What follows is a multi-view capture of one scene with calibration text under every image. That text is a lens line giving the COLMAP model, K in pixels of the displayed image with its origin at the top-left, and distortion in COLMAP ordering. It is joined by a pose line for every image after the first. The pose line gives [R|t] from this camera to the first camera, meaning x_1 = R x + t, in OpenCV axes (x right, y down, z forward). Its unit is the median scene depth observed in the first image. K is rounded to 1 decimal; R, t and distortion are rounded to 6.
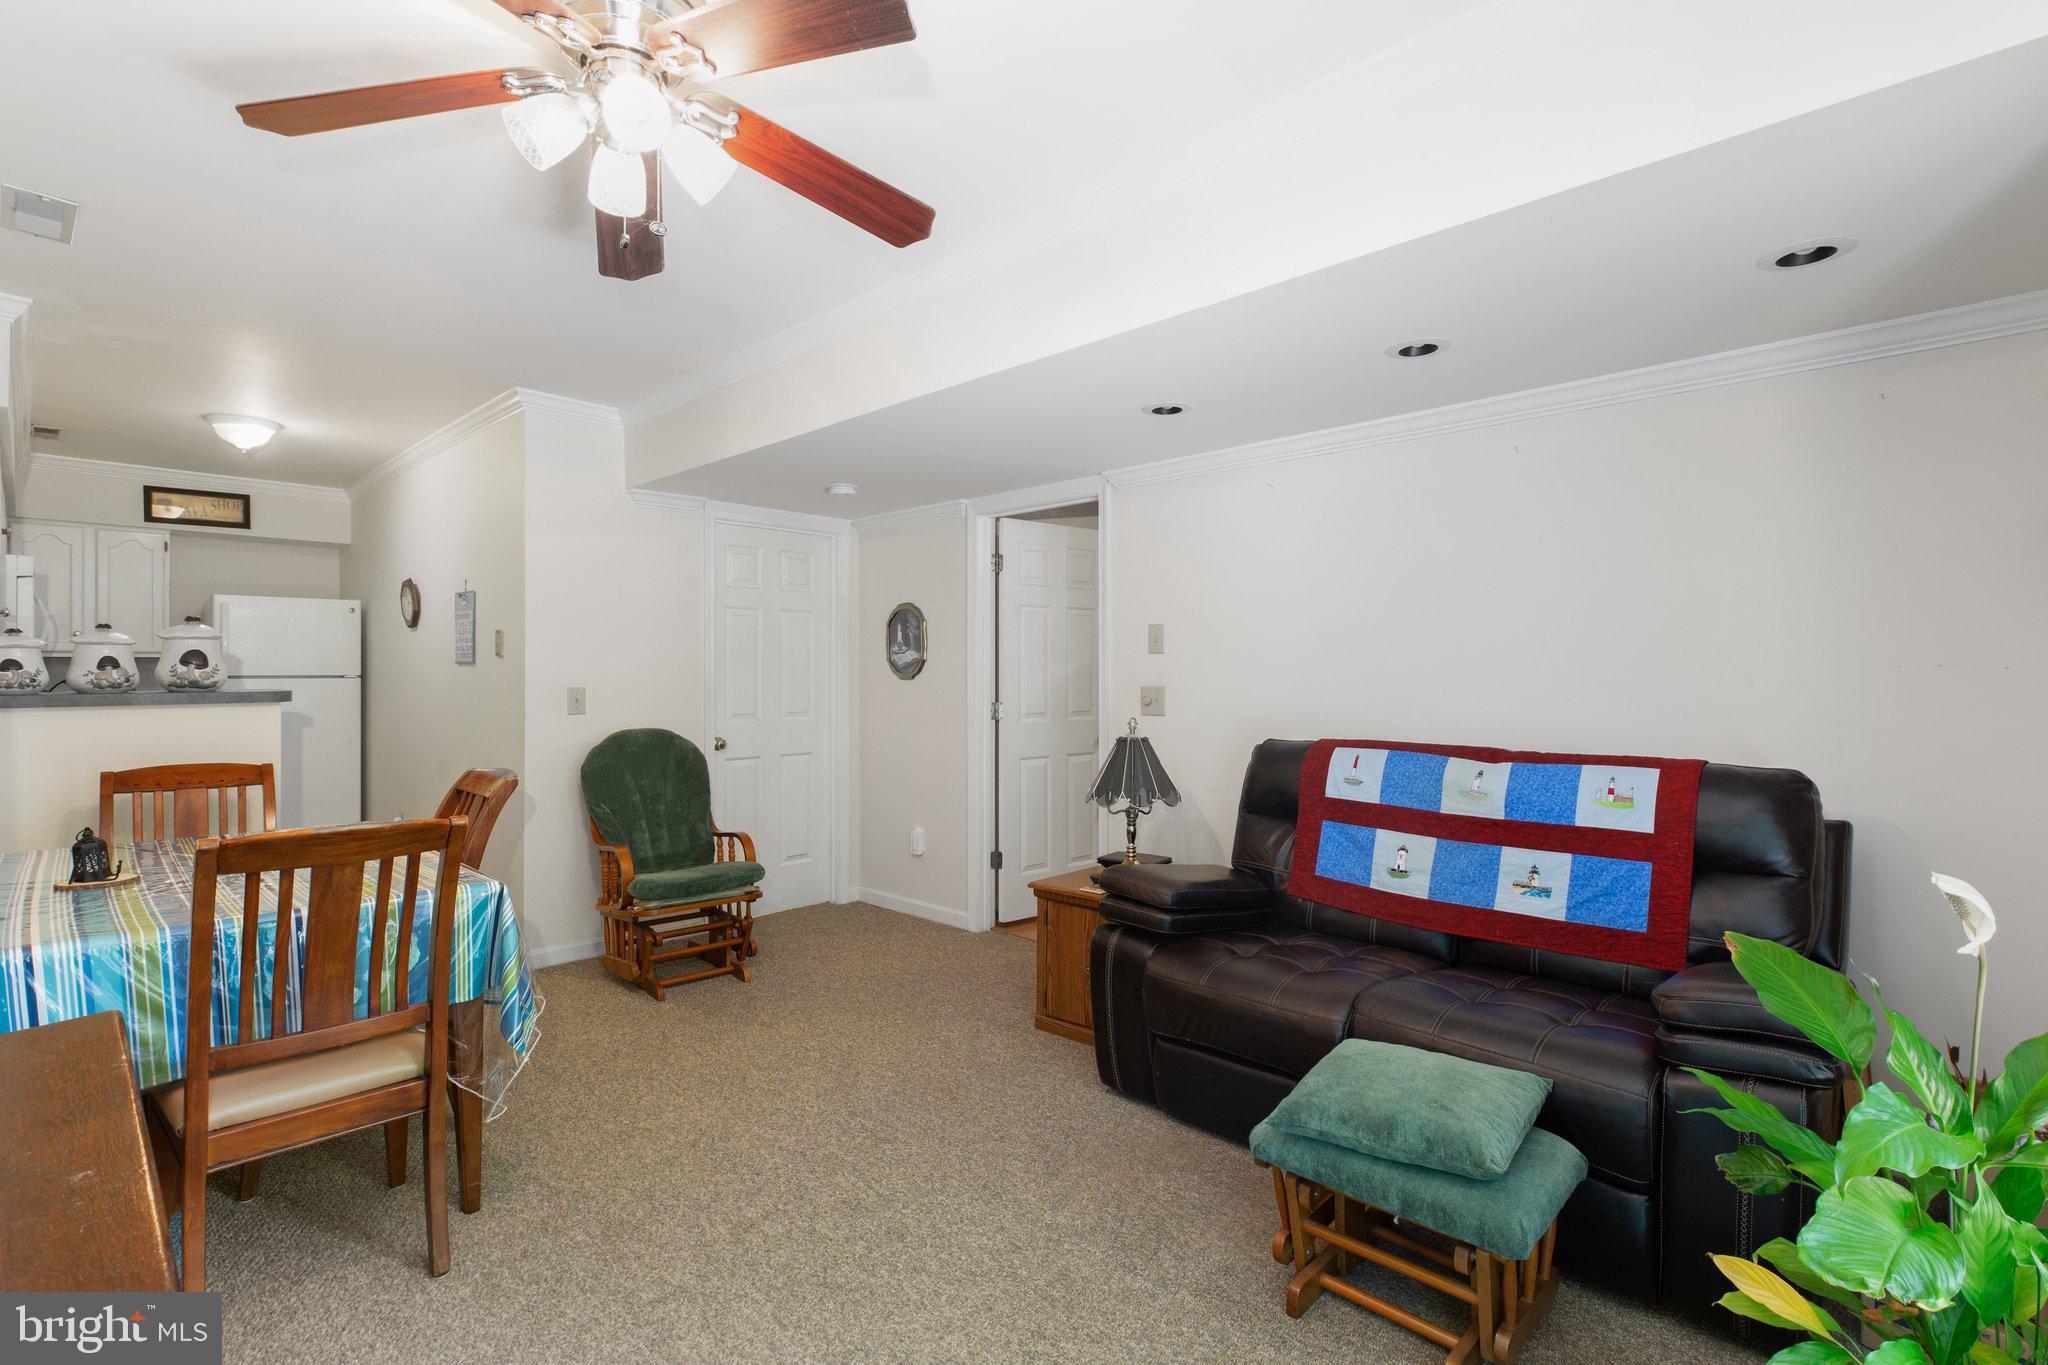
lens RADIAL K [[934.2, 0, 1032.0], [0, 934.2, 676.7], [0, 0, 1]] dist [0.002586, 0.000331]
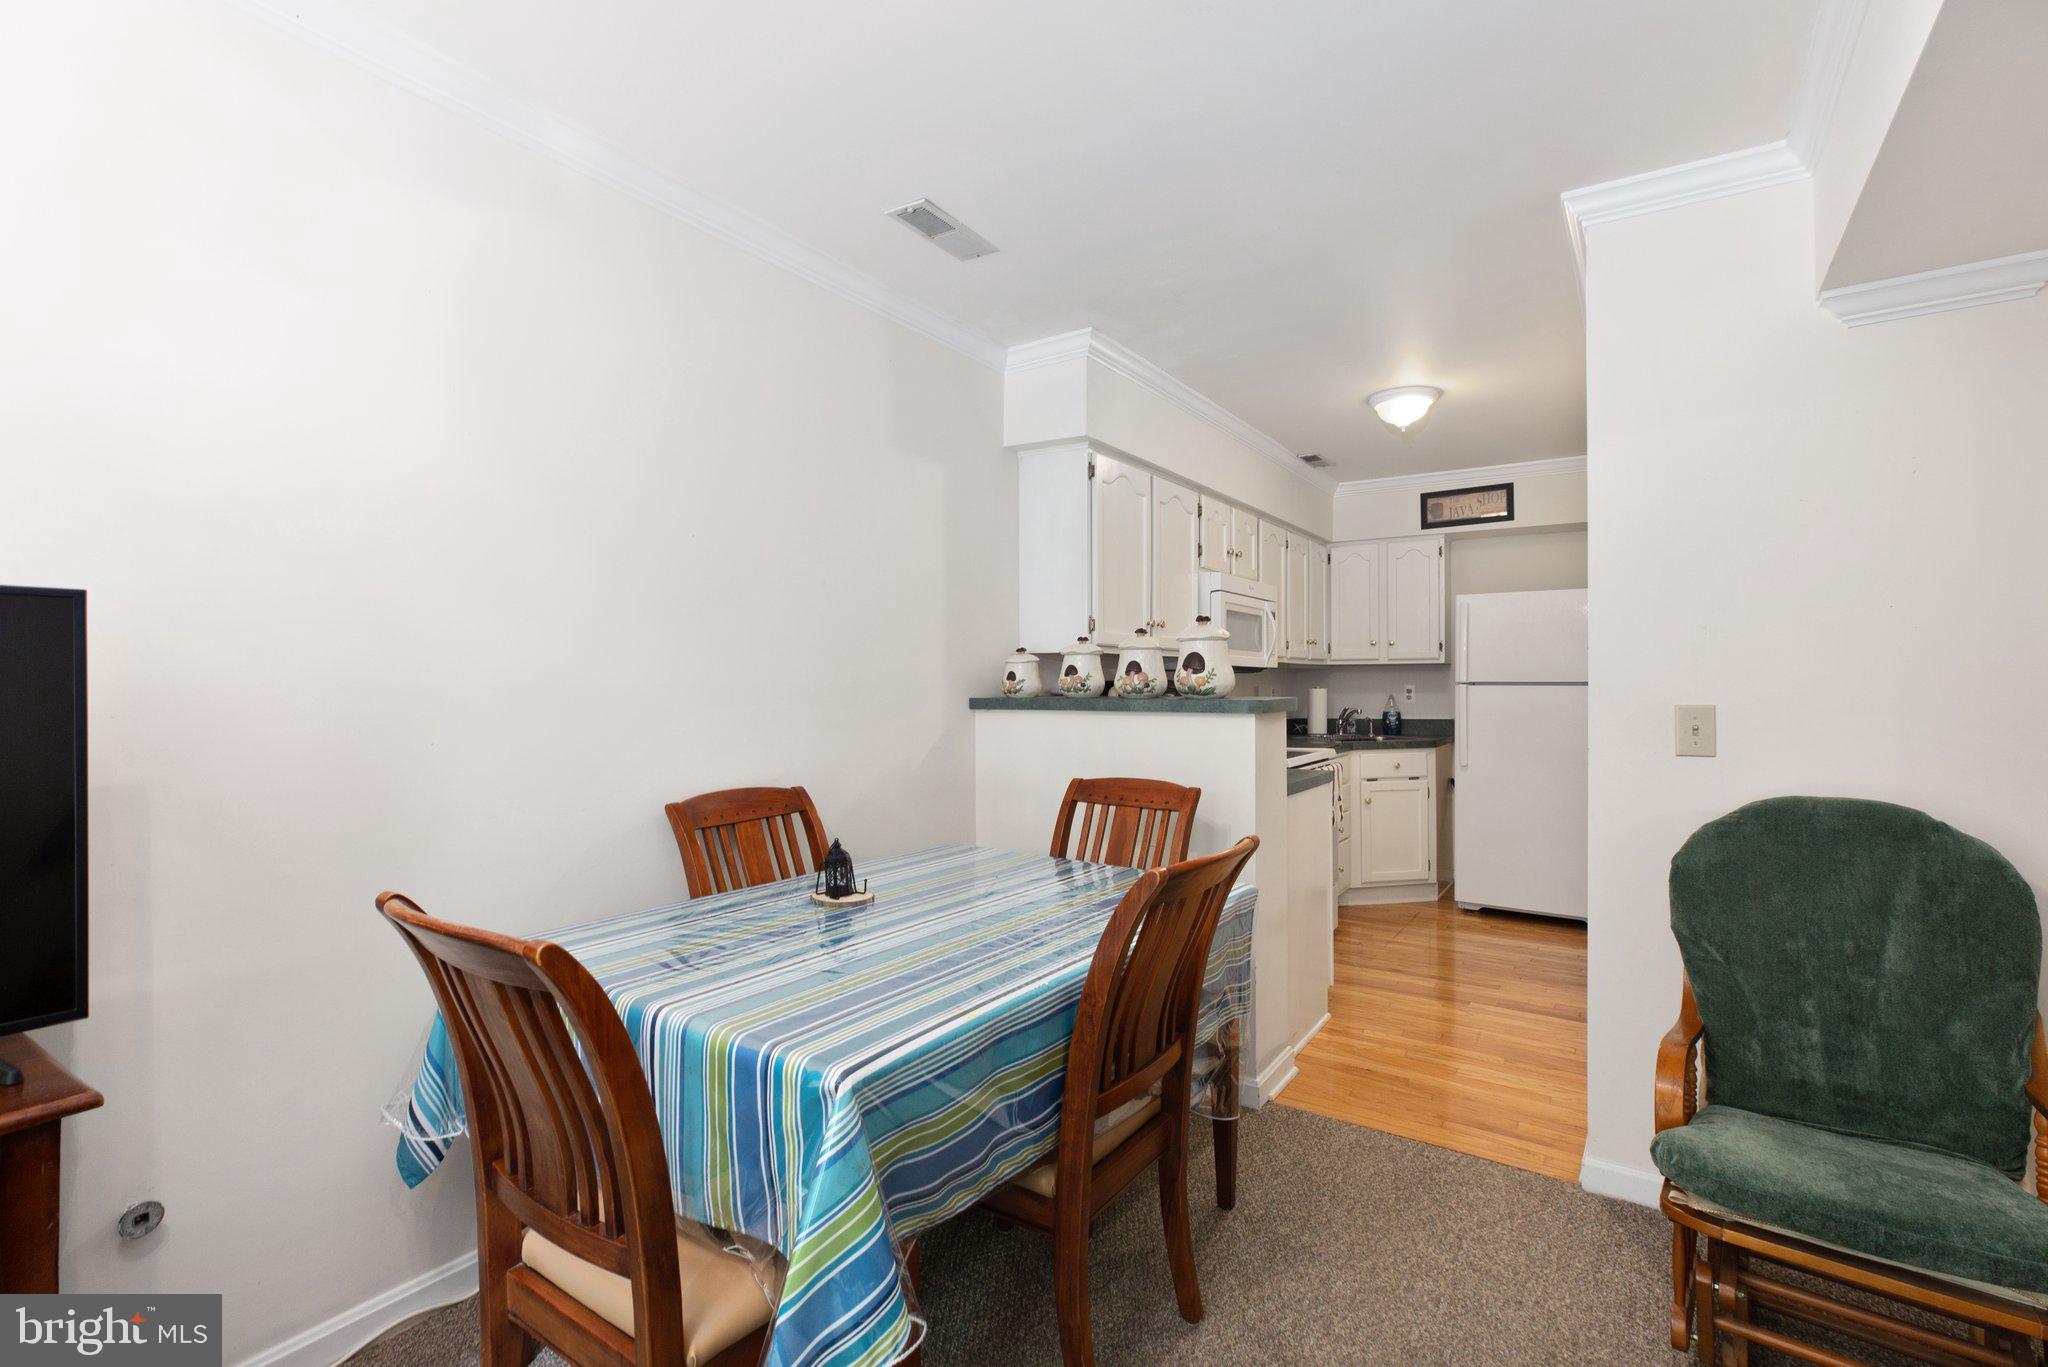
lens RADIAL K [[934.2, 0, 1032.0], [0, 934.2, 677.7], [0, 0, 1]] dist [0.002586, 0.000331]
pose [[0.153002, -0.001447, -0.988225, -0.023122], [-0.005321, 0.999983, -0.002288, -0.001379], [0.988212, 0.005609, 0.152991, 0.695524]]
